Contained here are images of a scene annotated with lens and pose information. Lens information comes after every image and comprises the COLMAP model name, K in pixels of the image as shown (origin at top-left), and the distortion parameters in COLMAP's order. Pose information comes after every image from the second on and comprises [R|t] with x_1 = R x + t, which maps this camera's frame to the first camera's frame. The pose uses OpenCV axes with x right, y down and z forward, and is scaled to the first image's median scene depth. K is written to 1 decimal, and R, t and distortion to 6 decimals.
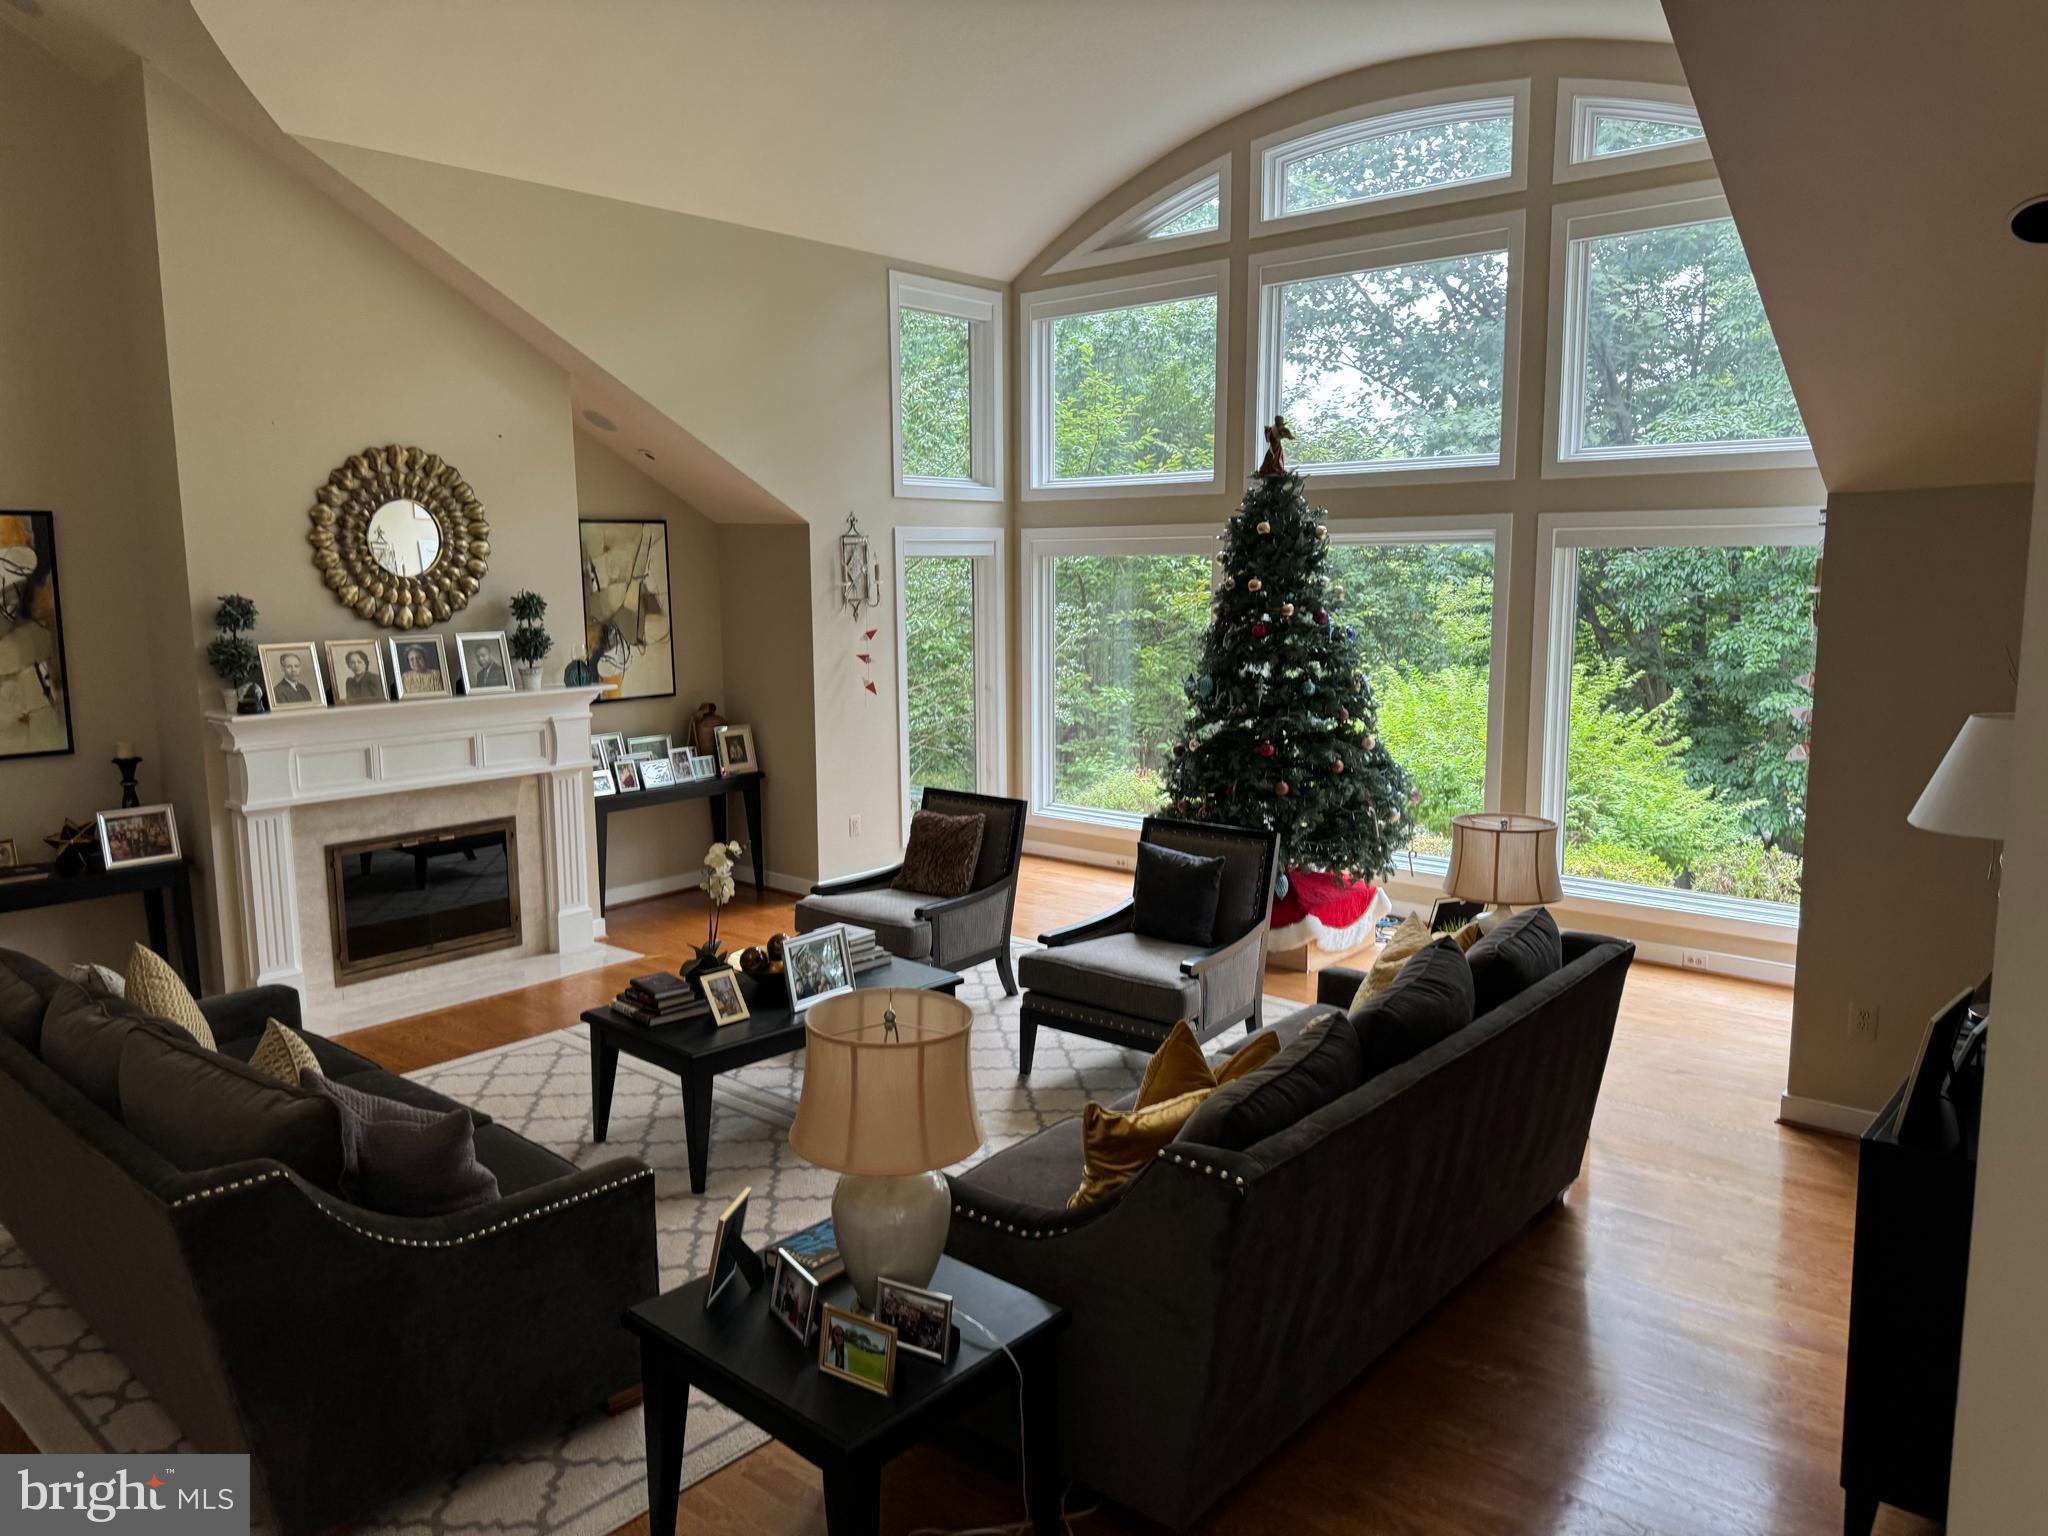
lens RADIAL K [[1443.4, 0, 1029.2], [0, 1443.4, 755.2], [0, 0, 1]] dist [0.041650, -0.039291]
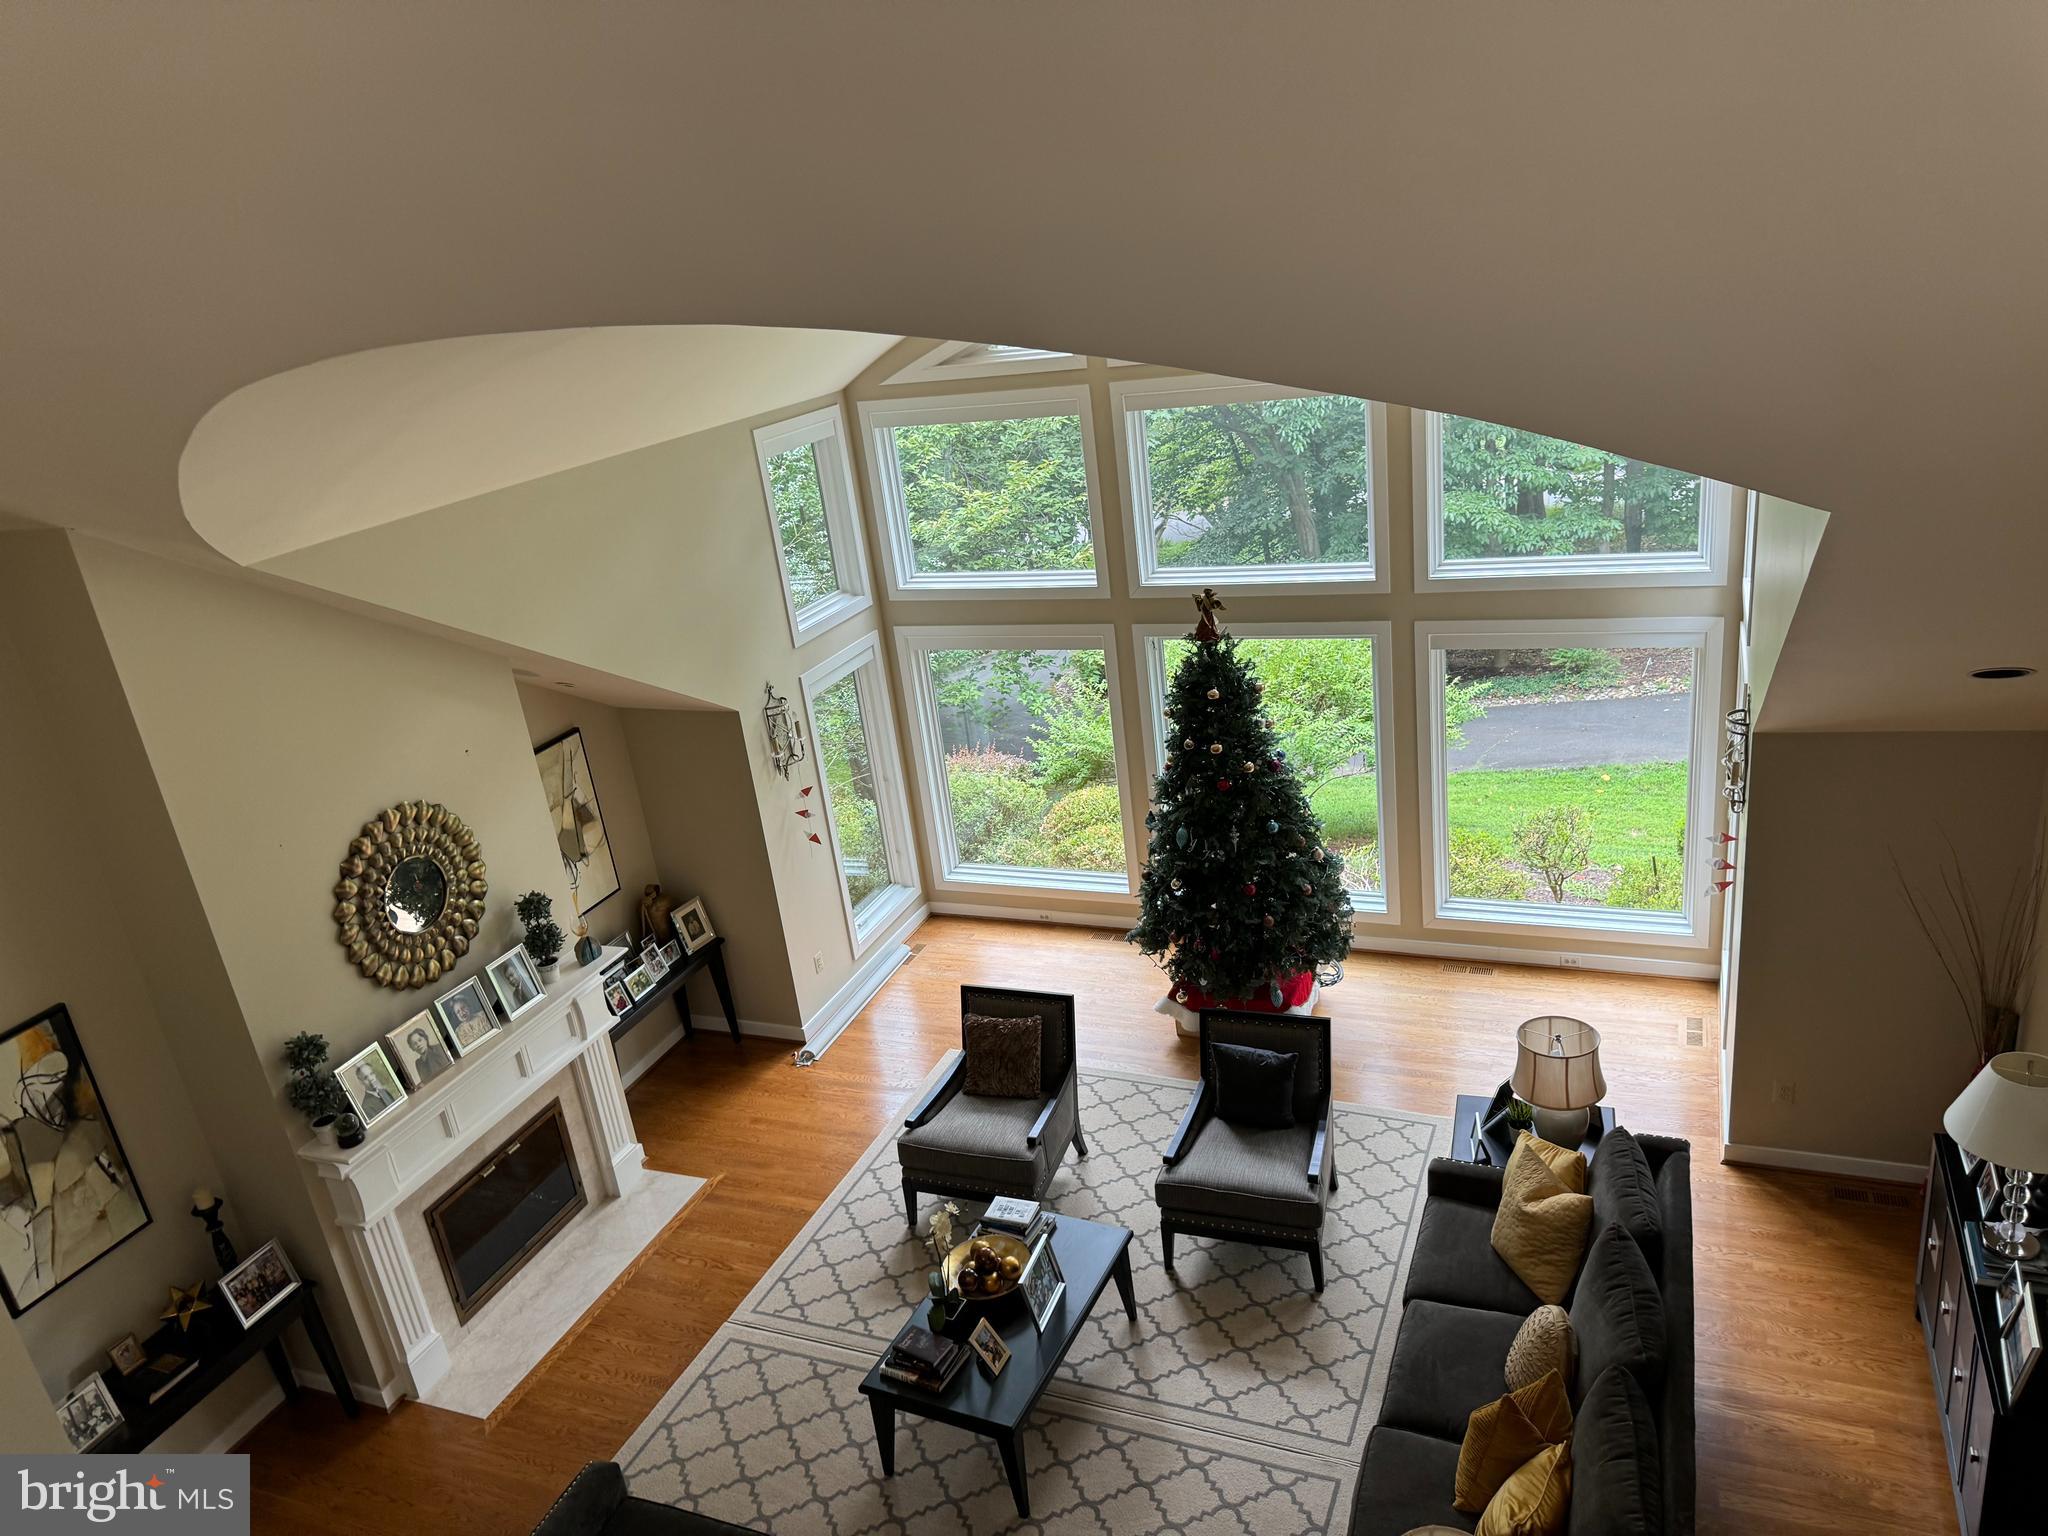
lens RADIAL K [[1443.4, 0, 1043.9], [0, 1443.4, 779.0], [0, 0, 1]] dist [0.041650, -0.039291]
pose [[0.943498, -0.214995, 0.252168, -0.260763], [0.158930, 0.961318, 0.224962, -0.373524], [-0.290780, -0.172174, 0.941171, -0.020422]]
